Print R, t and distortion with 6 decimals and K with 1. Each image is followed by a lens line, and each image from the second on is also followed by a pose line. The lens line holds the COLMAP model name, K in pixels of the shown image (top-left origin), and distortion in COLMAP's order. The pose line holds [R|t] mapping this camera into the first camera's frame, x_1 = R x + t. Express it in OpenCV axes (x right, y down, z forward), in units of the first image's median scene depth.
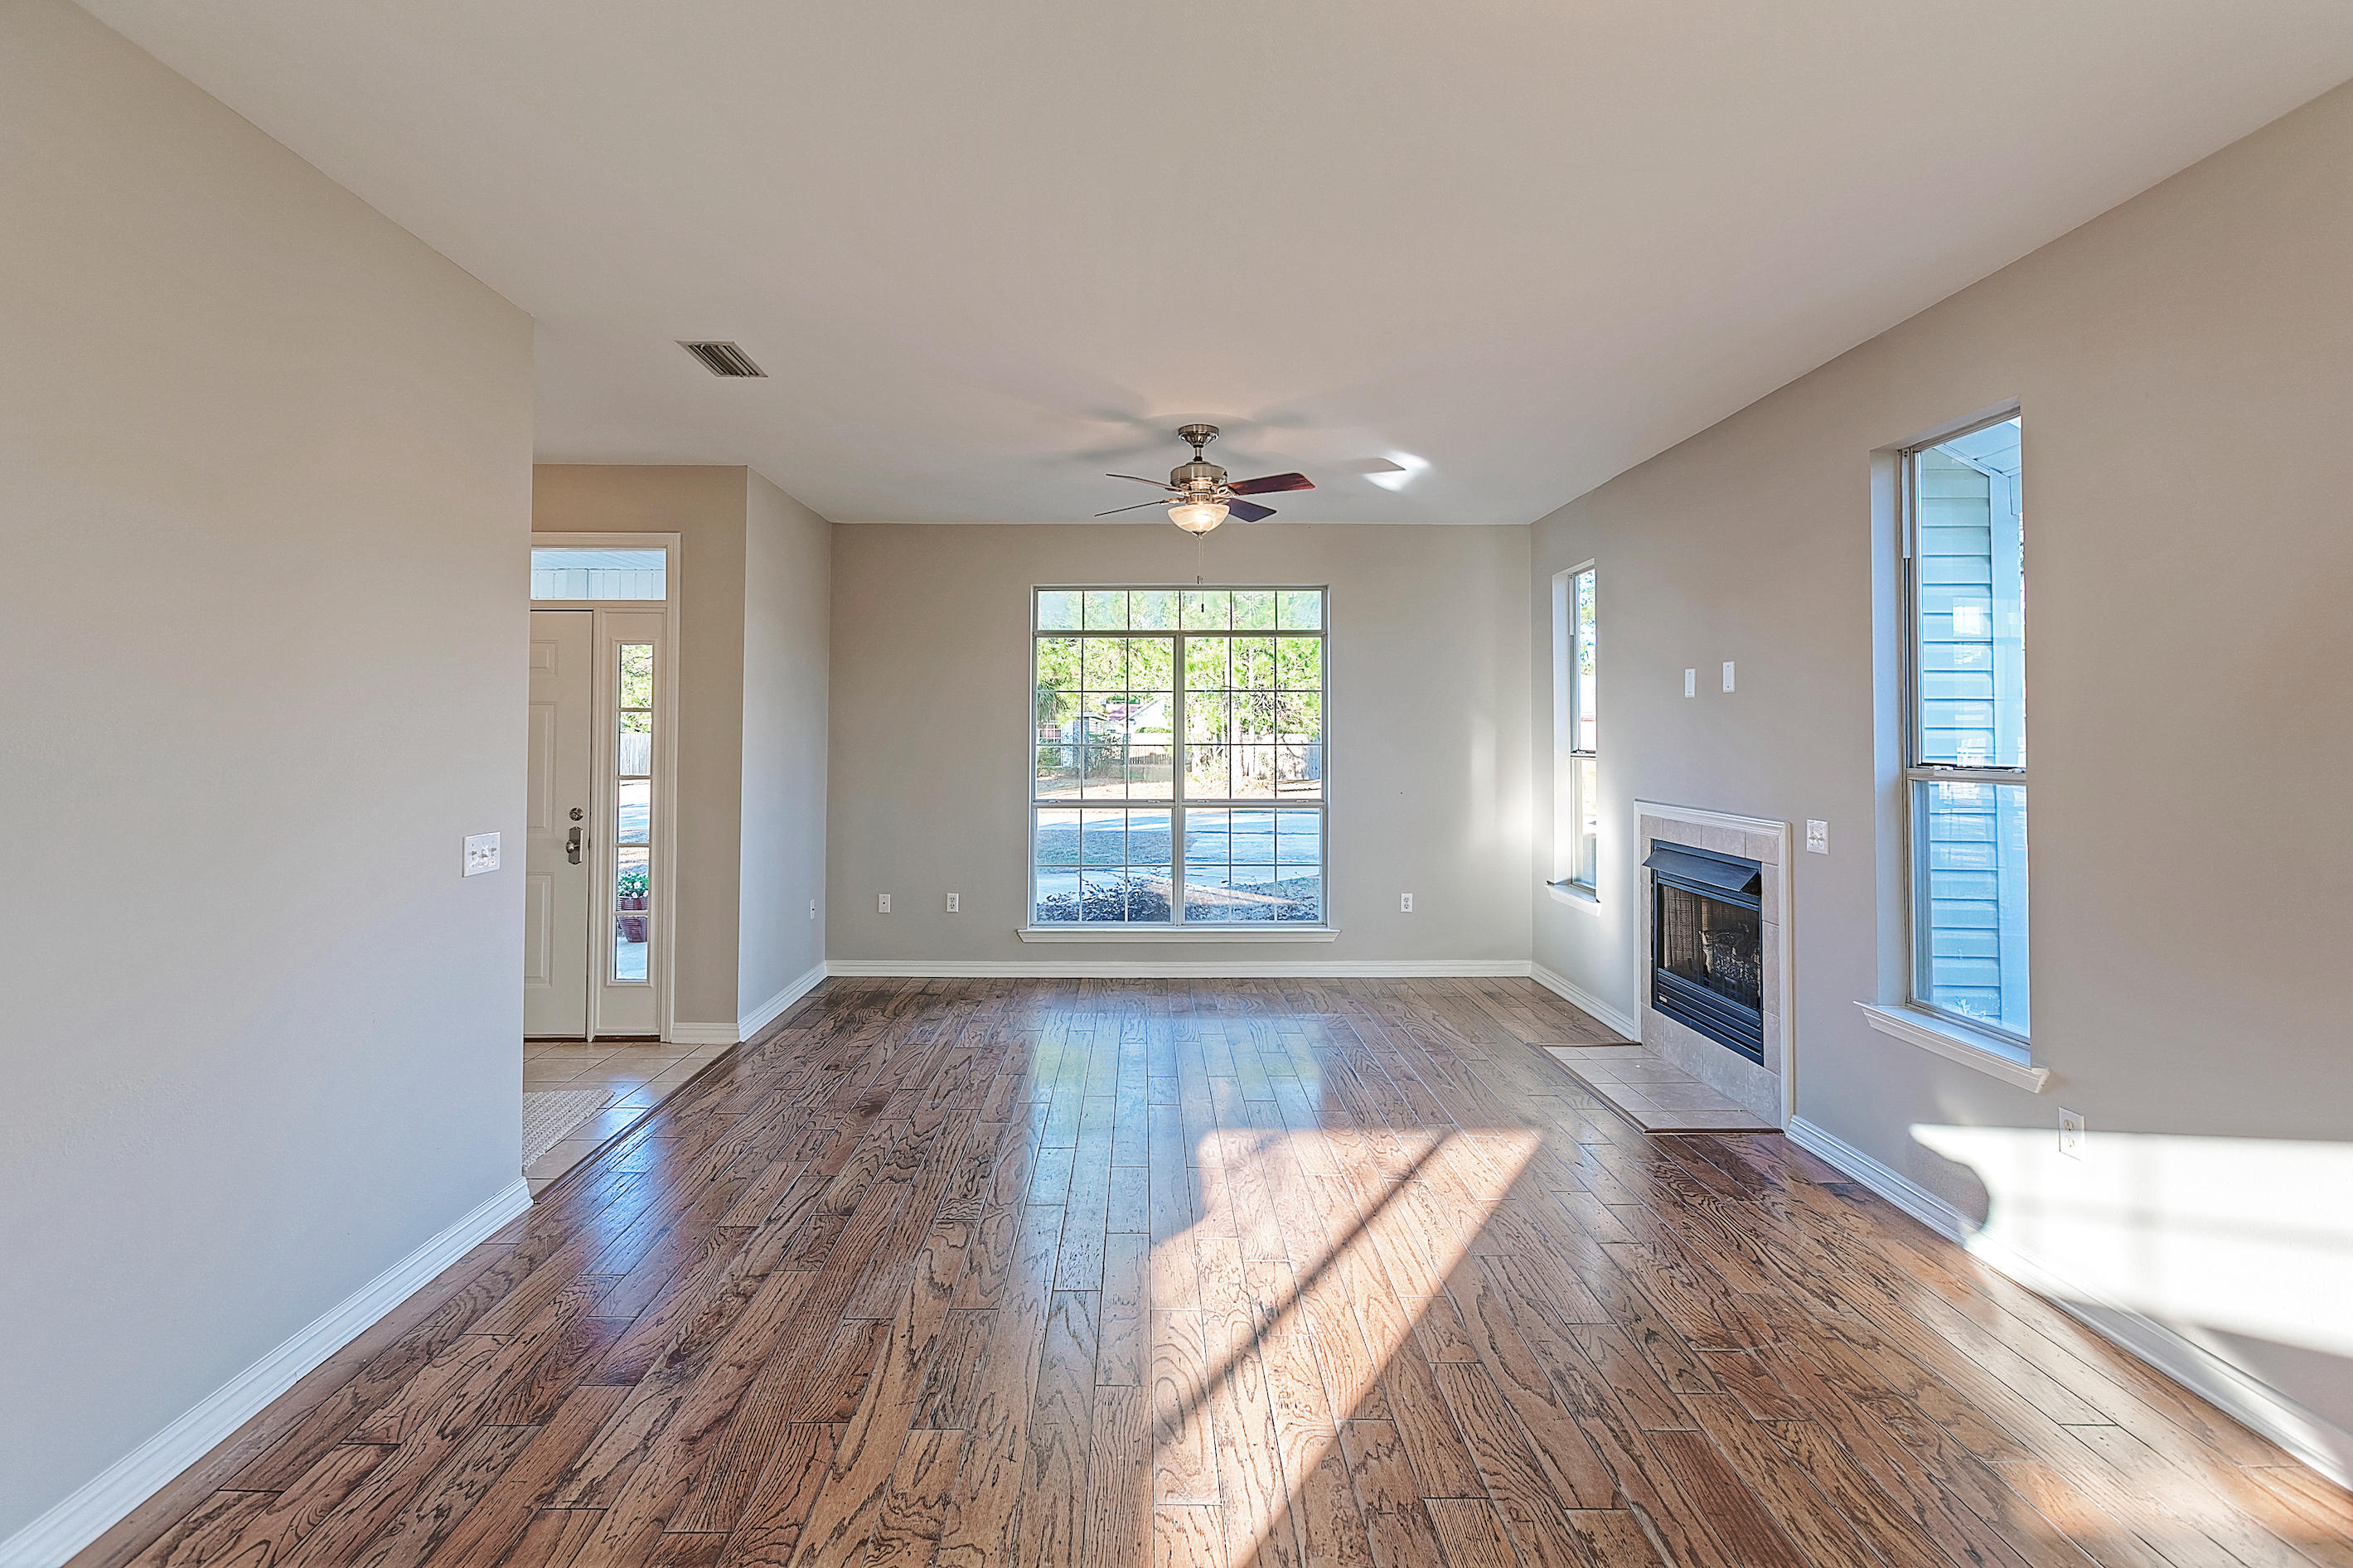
lens RADIAL K [[1134.8, 0, 1179.0], [0, 1134.8, 705.6], [0, 0, 1]] dist [-0.000110, -0.000020]
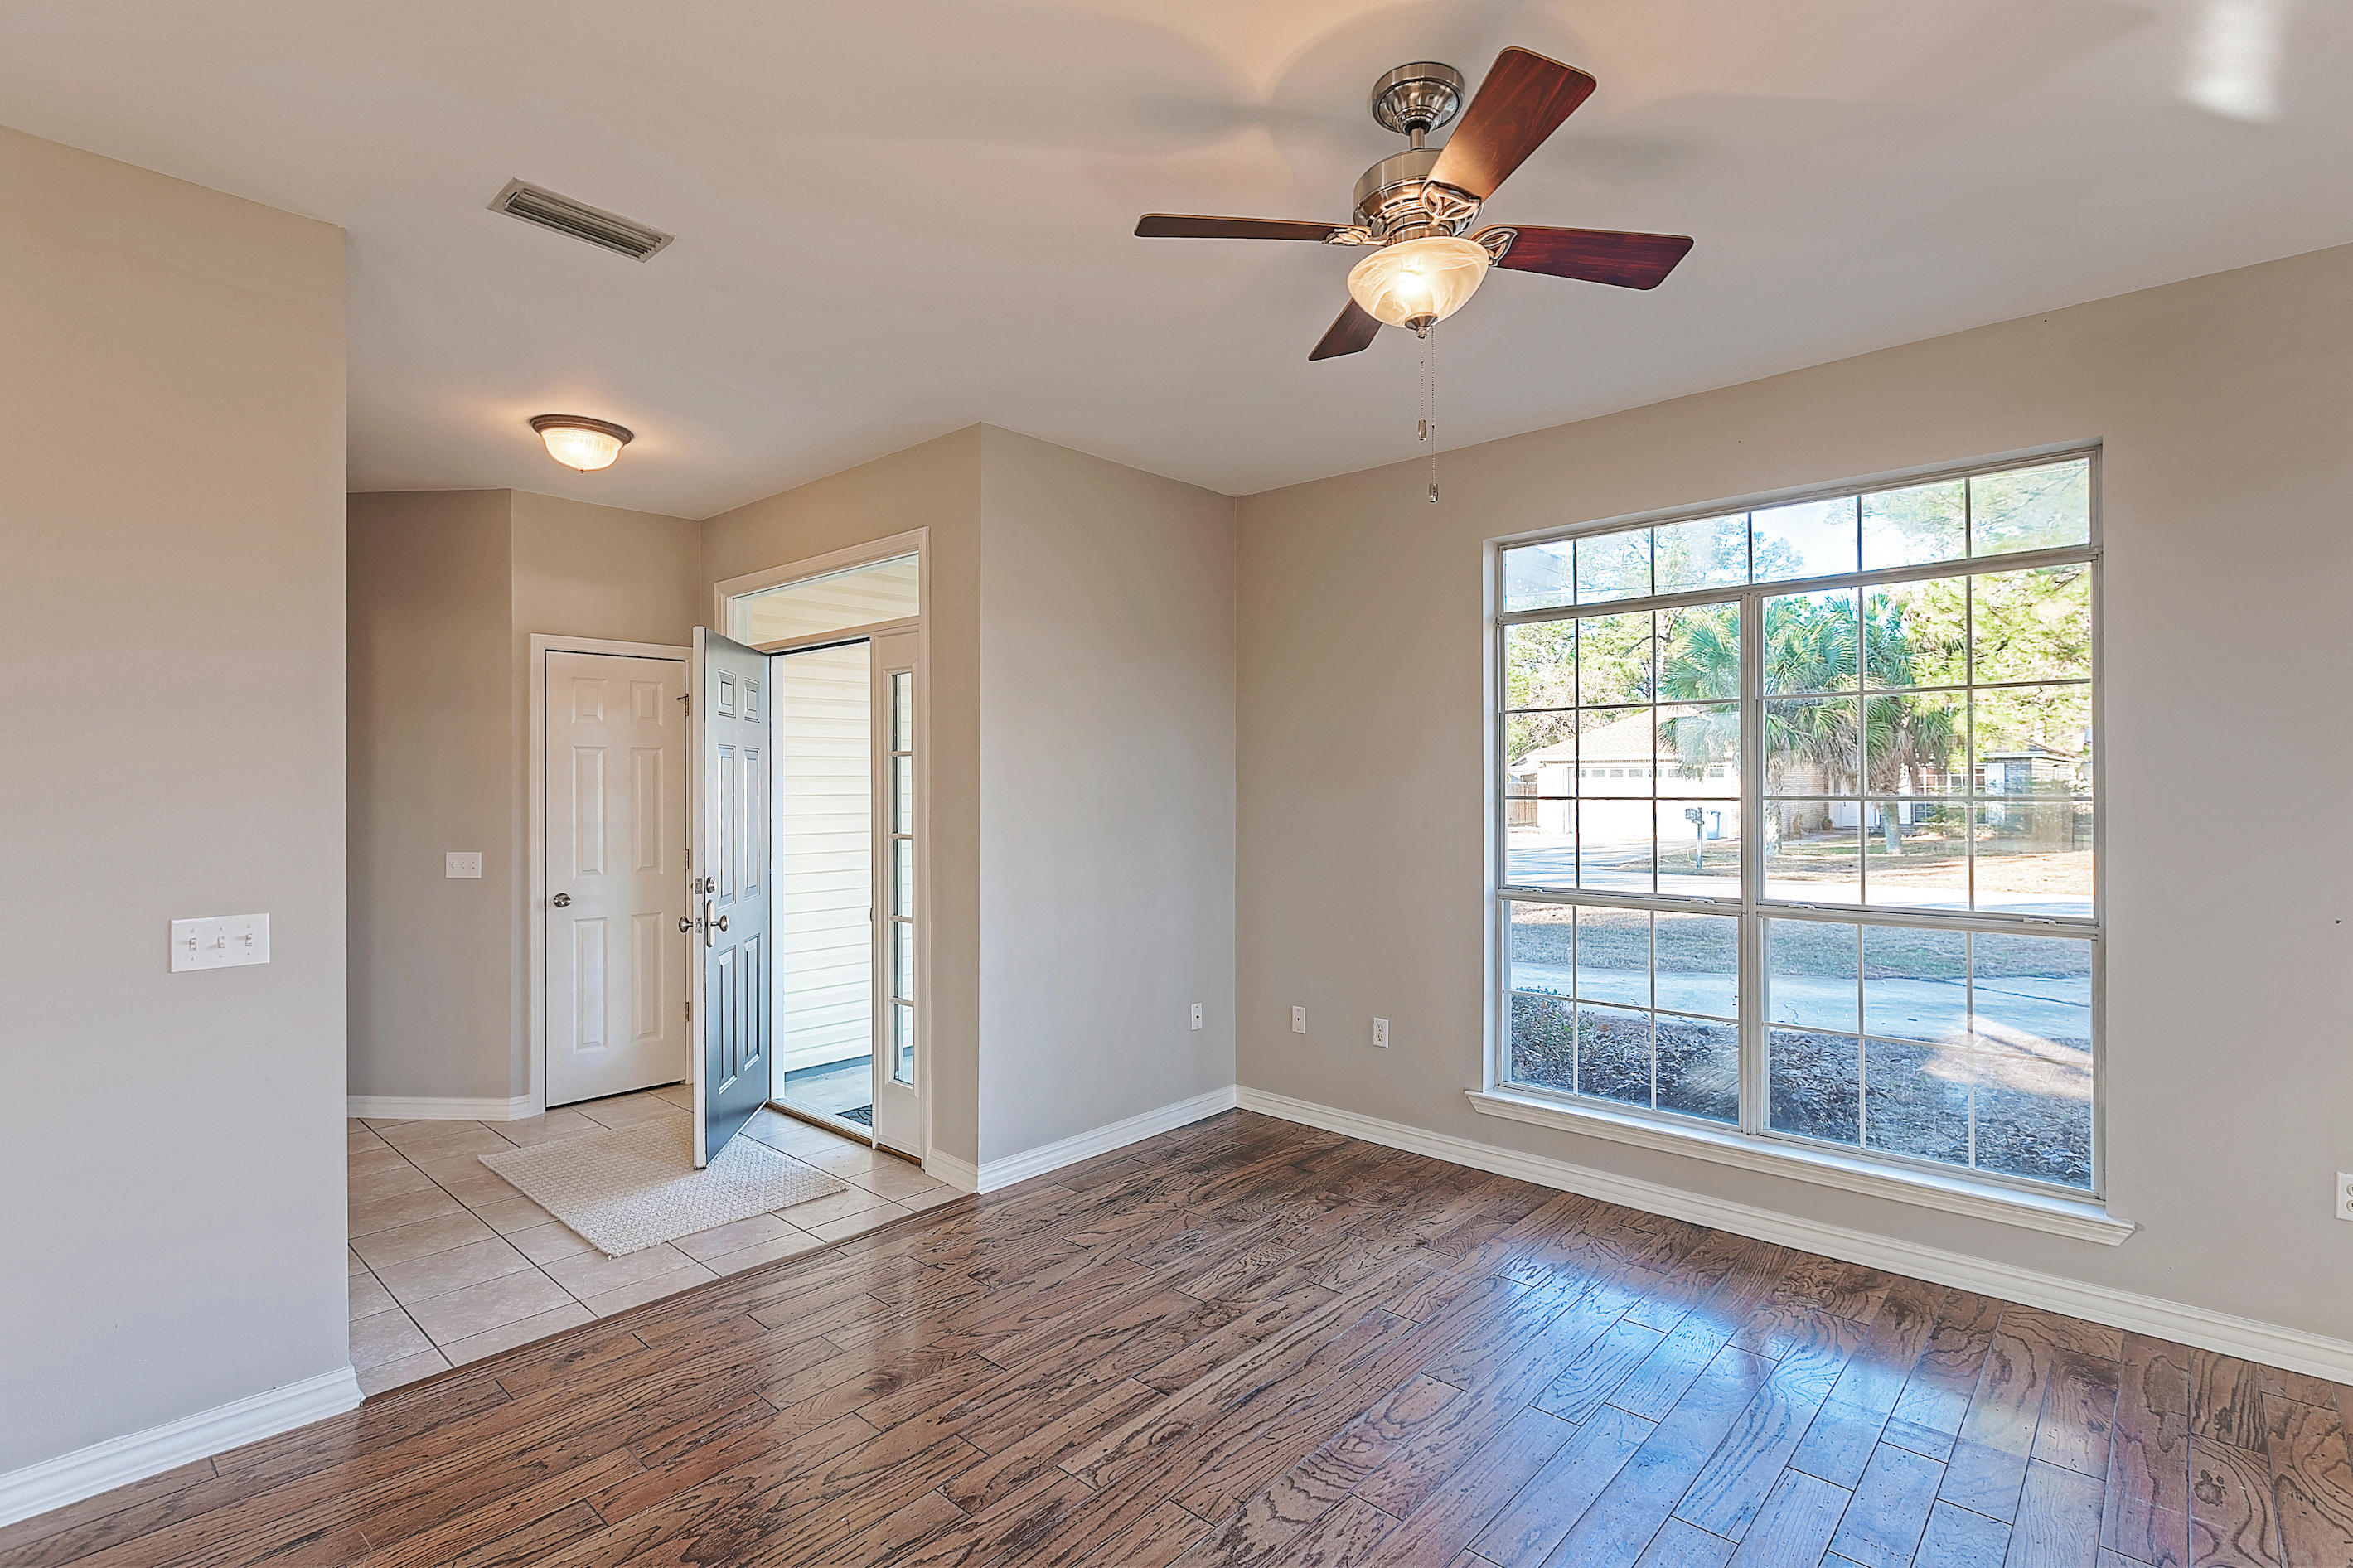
lens RADIAL K [[1136.6, 0, 1176.5], [0, 1136.6, 784.0], [0, 0, 1]] dist [-0.001865, -0.000071]
pose [[0.721577, -0.004248, -0.692321, 0.180915], [0.022027, 0.999616, 0.016824, 0.012755], [0.691984, -0.027390, 0.721393, 0.438398]]
